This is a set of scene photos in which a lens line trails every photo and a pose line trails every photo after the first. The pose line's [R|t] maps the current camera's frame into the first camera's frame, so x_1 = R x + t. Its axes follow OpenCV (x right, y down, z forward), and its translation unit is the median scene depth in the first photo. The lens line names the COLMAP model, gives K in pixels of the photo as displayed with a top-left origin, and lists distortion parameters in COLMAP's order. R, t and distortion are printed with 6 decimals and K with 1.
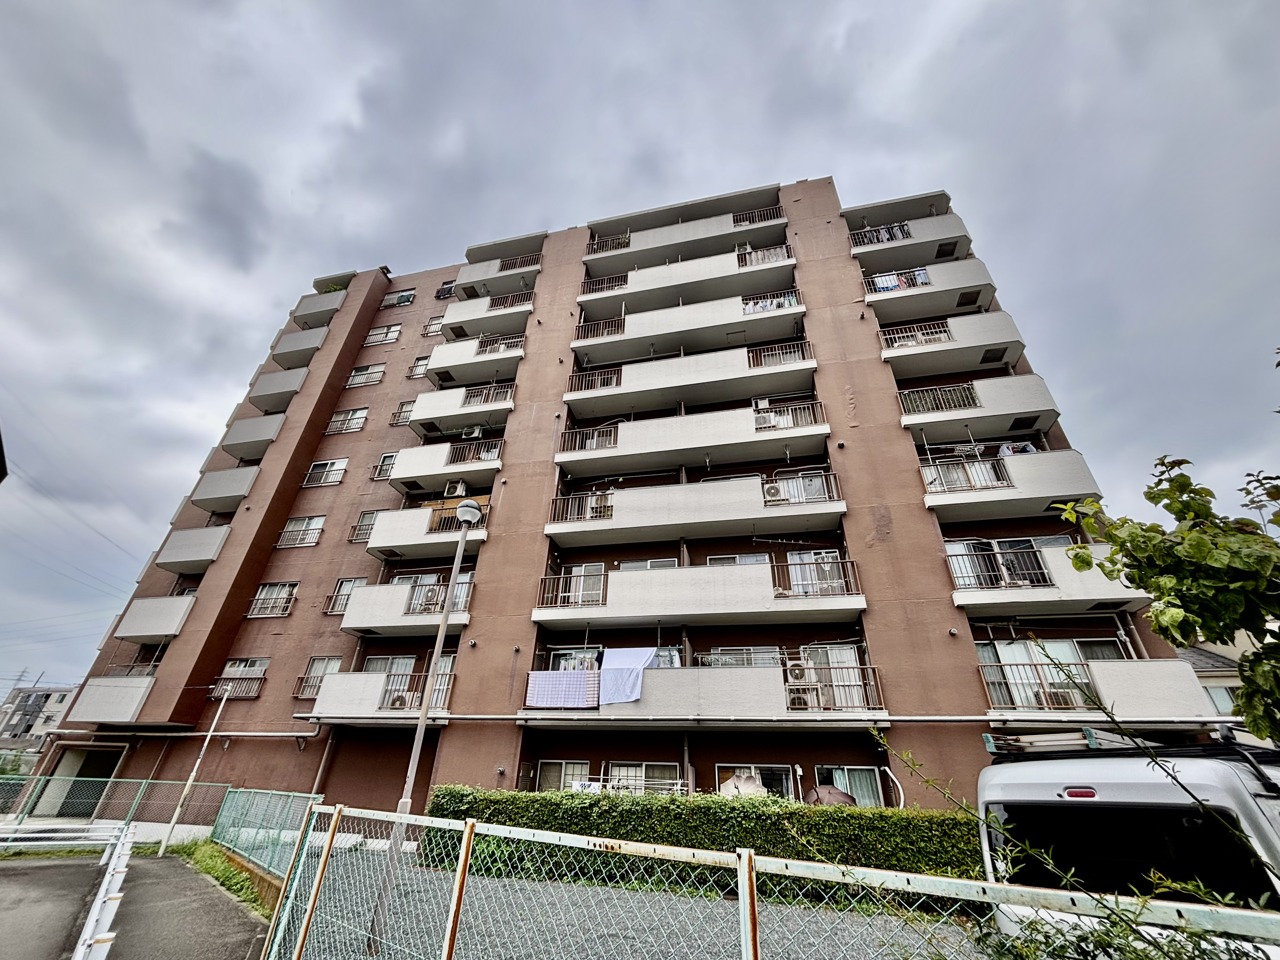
lens RADIAL K [[517.9, 0, 640.0], [0, 517.9, 480.0], [0, 0, 1]] dist [-0.000166, 0.000024]
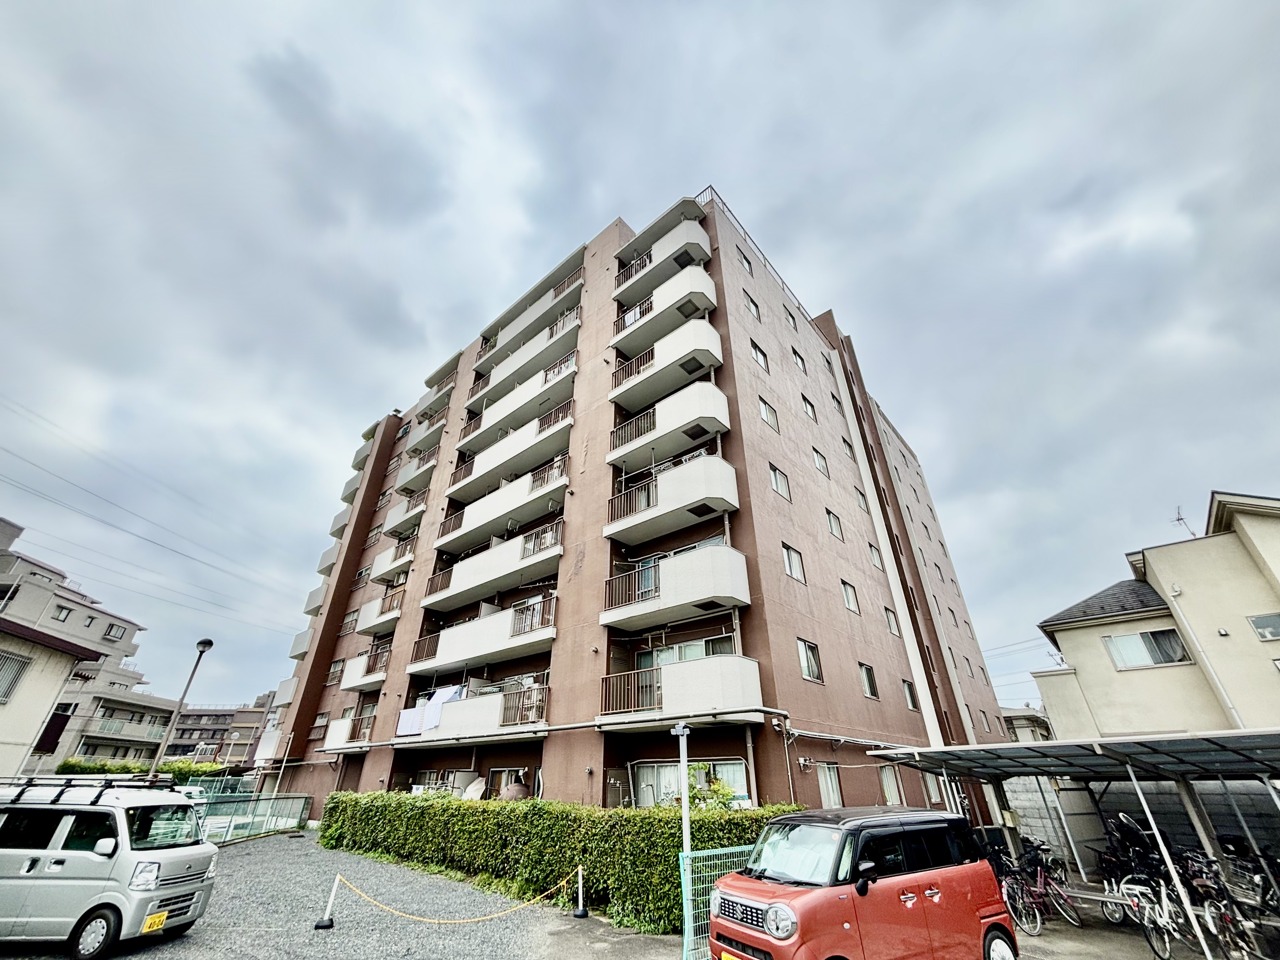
lens RADIAL K [[515.5, 0, 637.8], [0, 515.5, 477.5], [0, 0, 1]] dist [-0.000011, 0.000145]
pose [[0.880838, -0.271580, -0.387775, 0.963848], [0.275180, 0.960222, -0.047420, -0.002909], [0.385228, -0.064938, 0.920534, -0.021735]]
